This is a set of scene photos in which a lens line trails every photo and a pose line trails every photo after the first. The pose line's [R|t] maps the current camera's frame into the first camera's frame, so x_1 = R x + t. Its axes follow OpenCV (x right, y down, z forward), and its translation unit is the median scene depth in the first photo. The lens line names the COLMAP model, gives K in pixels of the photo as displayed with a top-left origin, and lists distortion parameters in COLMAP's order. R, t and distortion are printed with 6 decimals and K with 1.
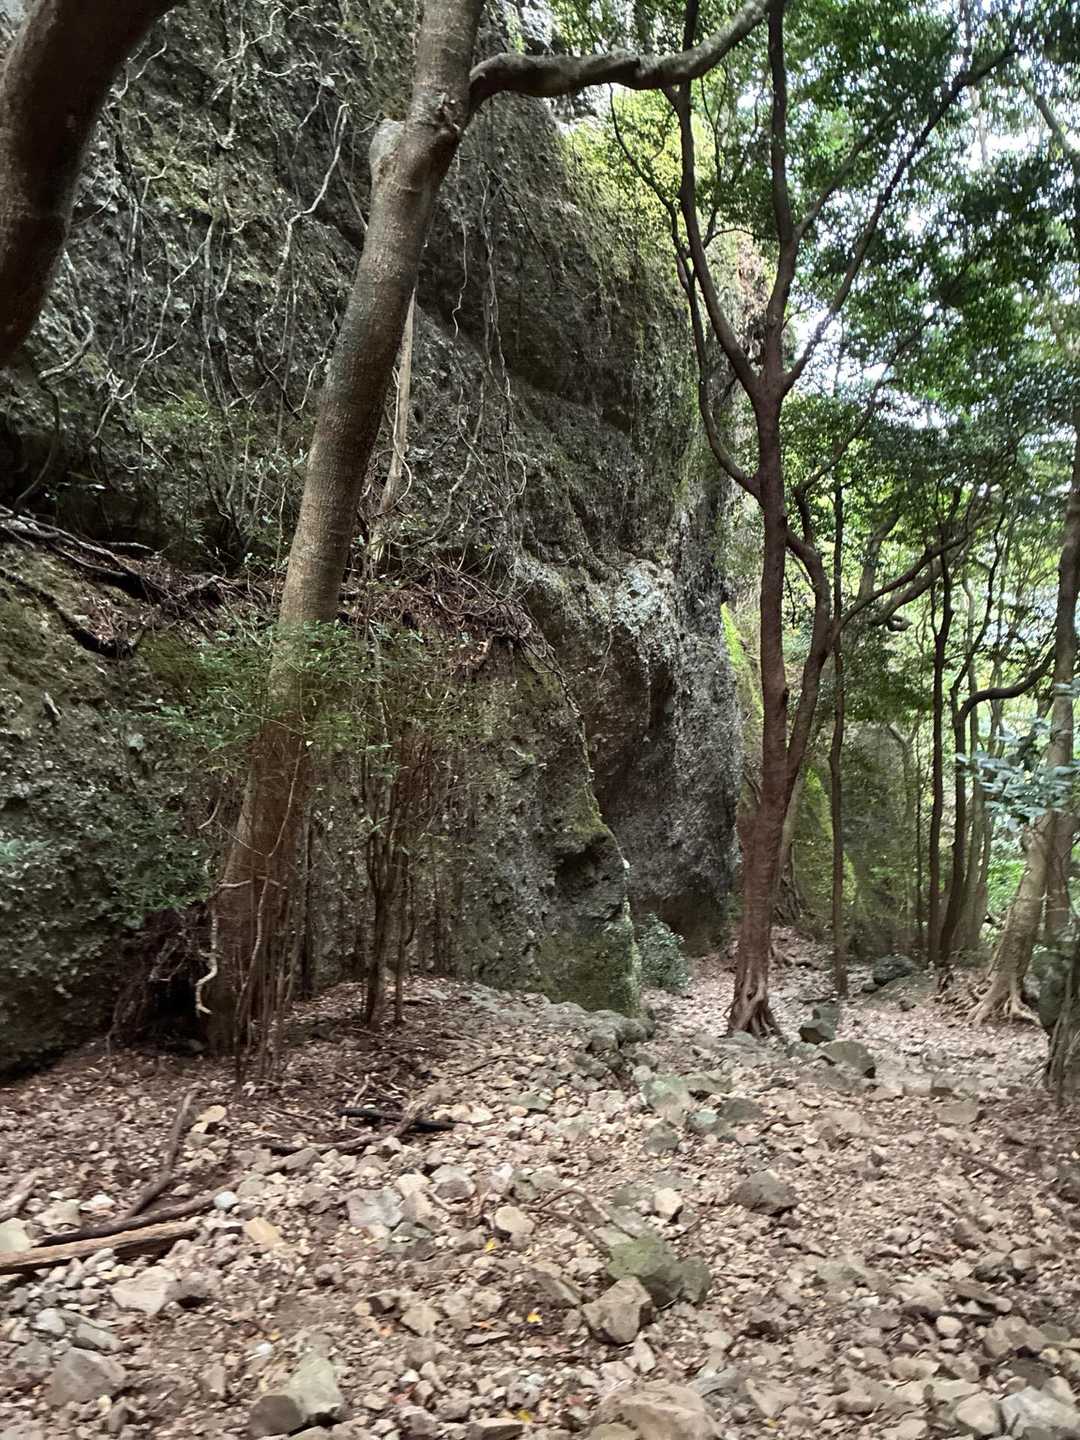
lens RADIAL K [[1135.0, 0, 540.0], [0, 1135.0, 720.0], [0, 0, 1]] dist [0.127778, -0.345940]
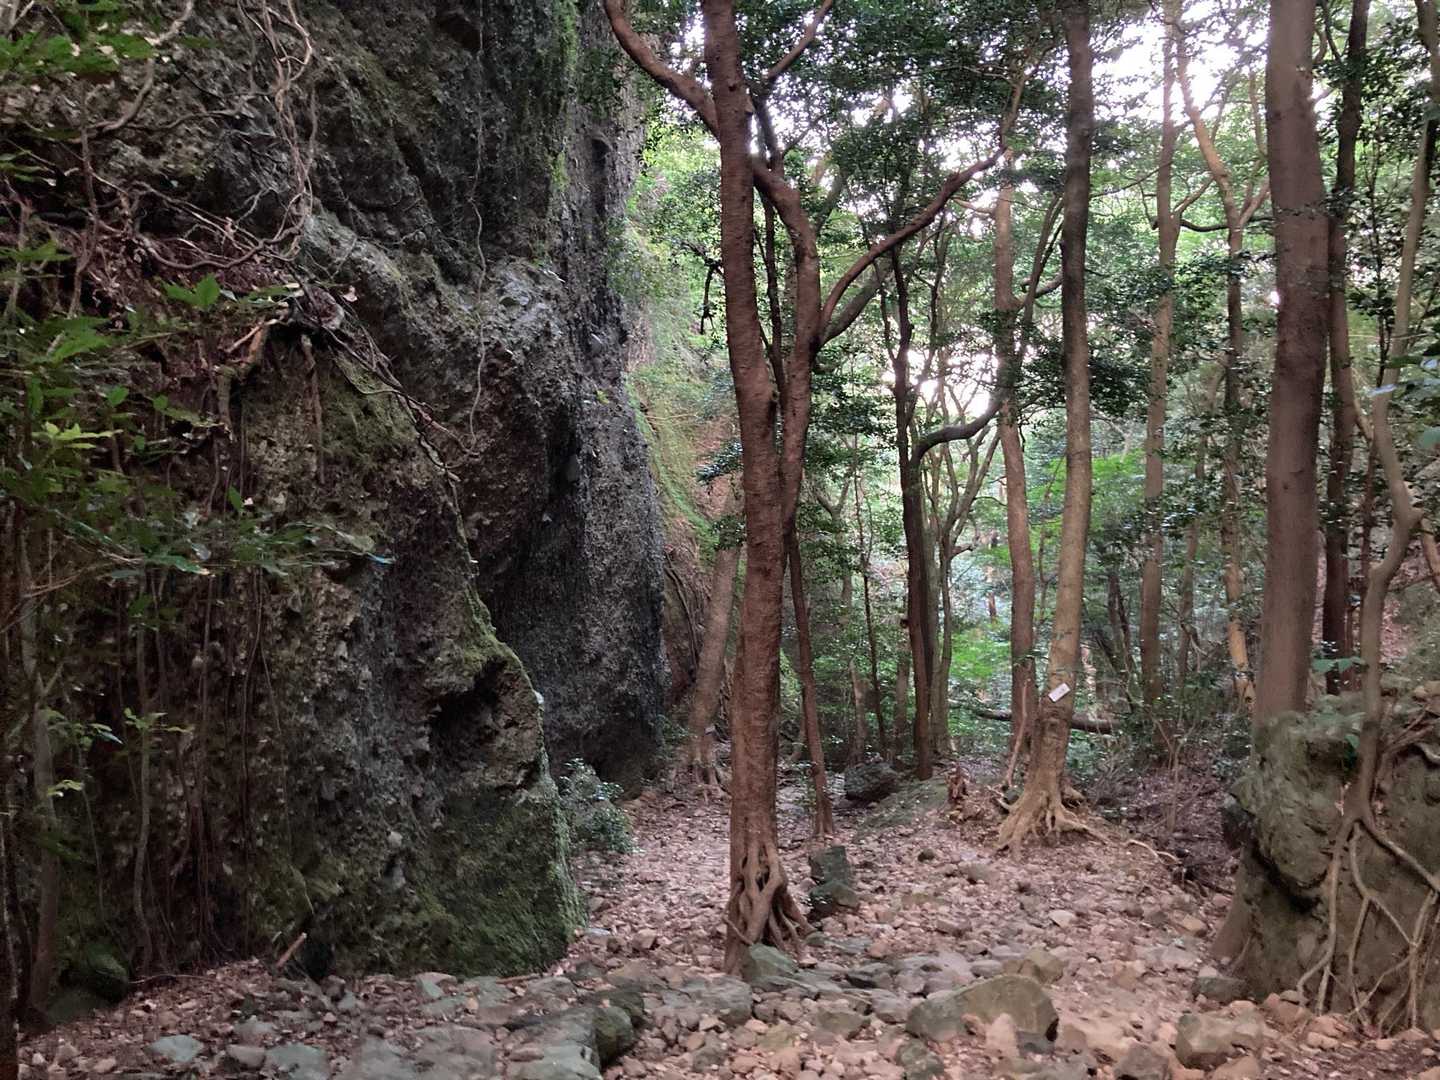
lens RADIAL K [[1135.0, 0, 720.0], [0, 1135.0, 540.0], [0, 0, 1]] dist [0.127778, -0.345940]
pose [[0.959764, -0.093235, 0.264877, 0.008663], [0.092011, 0.995612, 0.017057, 0.031563], [-0.265305, 0.008001, 0.964131, 0.312944]]
